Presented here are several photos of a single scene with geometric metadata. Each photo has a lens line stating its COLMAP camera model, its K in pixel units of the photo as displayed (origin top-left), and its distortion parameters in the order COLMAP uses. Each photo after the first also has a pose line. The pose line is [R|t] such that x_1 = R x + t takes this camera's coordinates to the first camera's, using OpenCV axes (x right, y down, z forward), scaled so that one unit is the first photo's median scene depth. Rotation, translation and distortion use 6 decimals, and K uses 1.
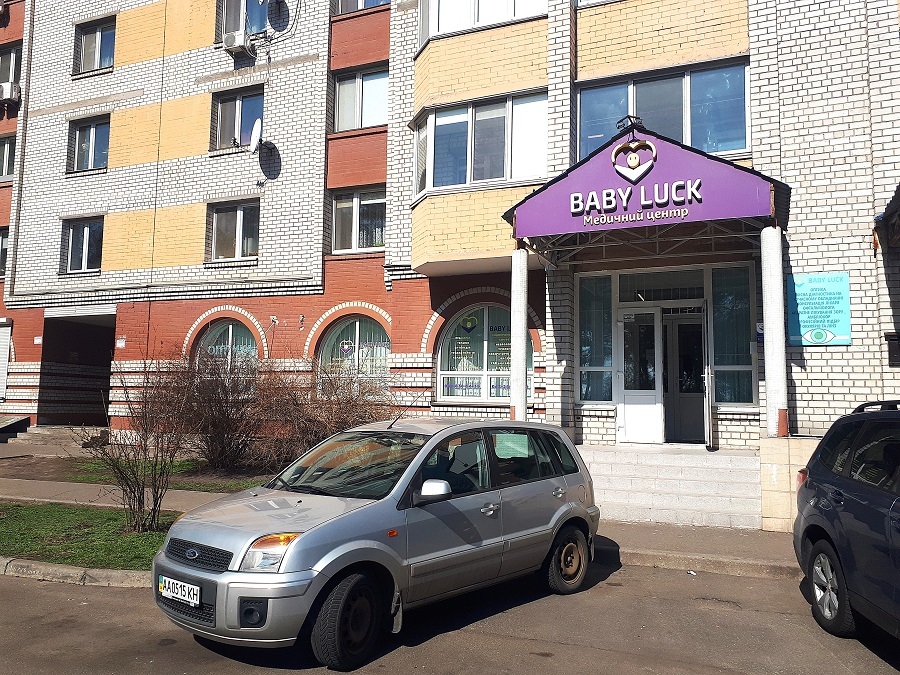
lens RADIAL K [[744.9, 0, 450.0], [0, 744.9, 337.5], [0, 0, 1]] dist [-0.006134, -0.014640]
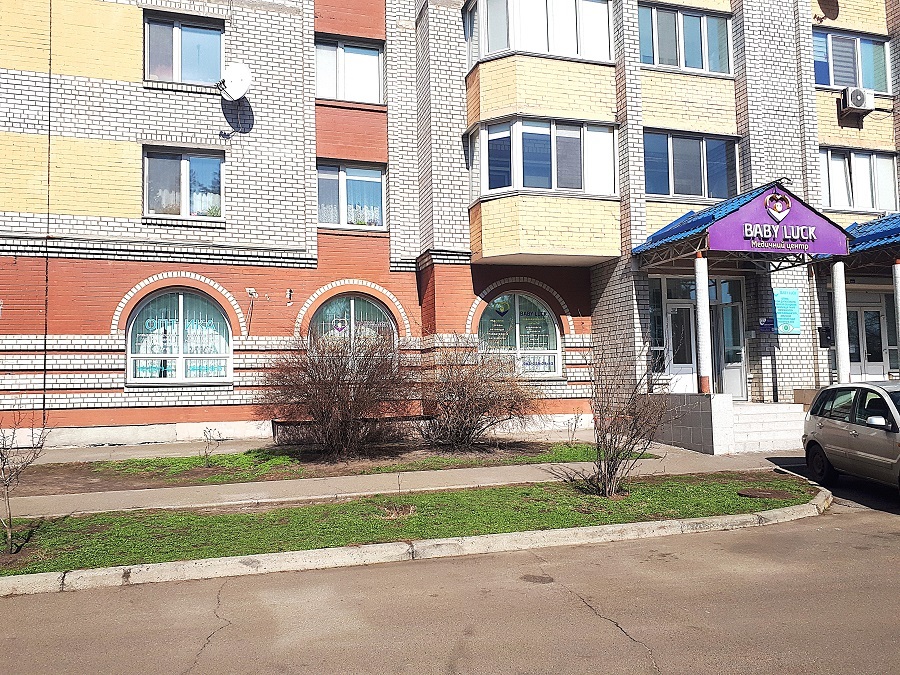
lens RADIAL K [[744.9, 0, 450.0], [0, 744.9, 337.5], [0, 0, 1]] dist [-0.006134, -0.014640]
pose [[0.744145, 0.014656, 0.667857, -0.868852], [-0.029779, 0.999493, 0.011247, 0.017072], [-0.667354, -0.028258, 0.744204, 0.233135]]
